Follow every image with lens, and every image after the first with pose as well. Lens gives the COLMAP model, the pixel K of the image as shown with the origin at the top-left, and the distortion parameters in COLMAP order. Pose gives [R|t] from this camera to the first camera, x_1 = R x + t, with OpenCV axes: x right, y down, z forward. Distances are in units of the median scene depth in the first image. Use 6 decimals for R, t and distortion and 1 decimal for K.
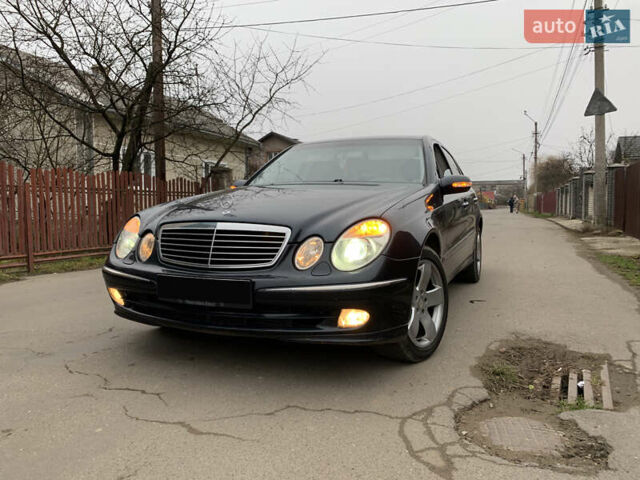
lens RADIAL K [[490.6, 0, 320.2], [0, 490.6, 236.1], [0, 0, 1]] dist [0.018192, -0.021209]
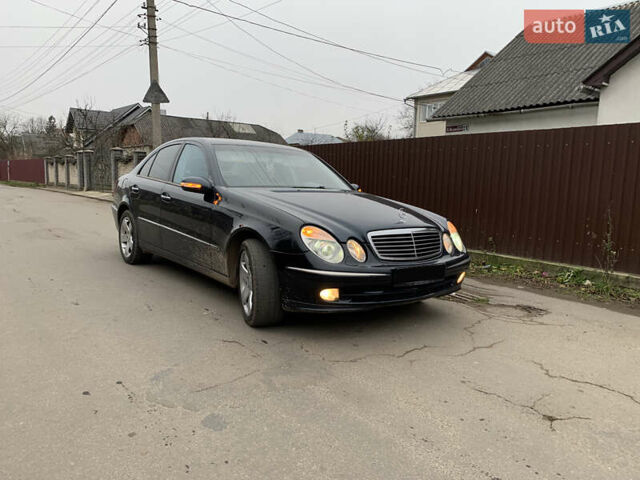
lens RADIAL K [[490.6, 0, 323.7], [0, 490.6, 241.2], [0, 0, 1]] dist [0.018192, -0.021209]
pose [[0.477996, -0.088408, 0.873901, -1.685619], [0.016540, 0.995651, 0.091678, -0.133772], [-0.878206, -0.029367, 0.477380, 0.547541]]
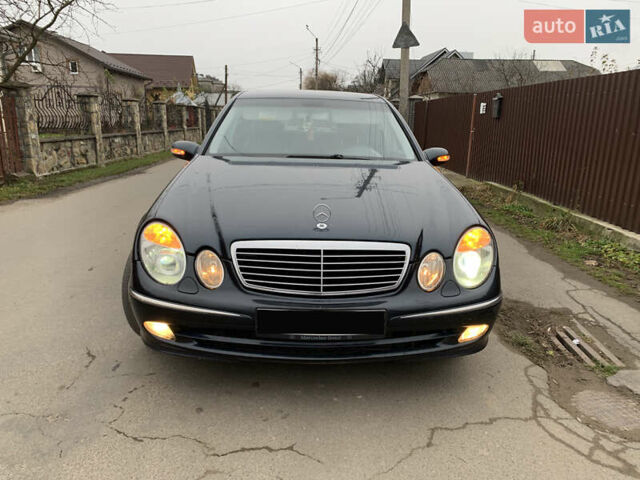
lens RADIAL K [[490.6, 0, 319.5], [0, 490.6, 245.5], [0, 0, 1]] dist [0.018192, -0.021209]
pose [[0.900580, -0.086194, 0.426058, -0.600503], [0.000045, 0.980162, 0.198197, -0.196247], [-0.434690, -0.178473, 0.882719, 0.261188]]
